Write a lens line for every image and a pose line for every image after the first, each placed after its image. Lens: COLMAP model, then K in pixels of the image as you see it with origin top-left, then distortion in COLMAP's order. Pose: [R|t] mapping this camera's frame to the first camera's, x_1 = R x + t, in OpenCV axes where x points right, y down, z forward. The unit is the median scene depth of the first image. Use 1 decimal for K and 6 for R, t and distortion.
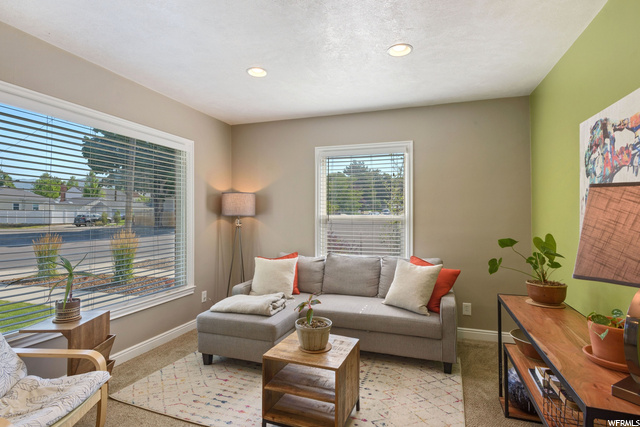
lens RADIAL K [[327.4, 0, 321.3], [0, 327.4, 216.4], [0, 0, 1]] dist [0.005005, -0.000360]
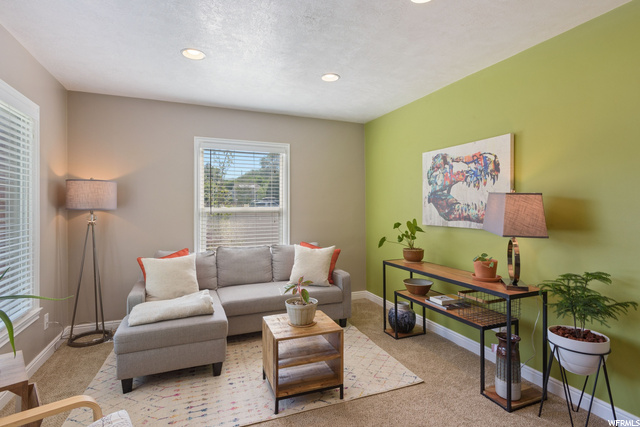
lens RADIAL K [[327.4, 0, 322.9], [0, 327.4, 208.6], [0, 0, 1]] dist [0.005005, -0.000360]
pose [[0.746445, -0.006751, 0.665413, -0.565115], [0.007288, 0.999972, 0.001970, -0.002953], [-0.665407, 0.003379, 0.746473, 0.069631]]
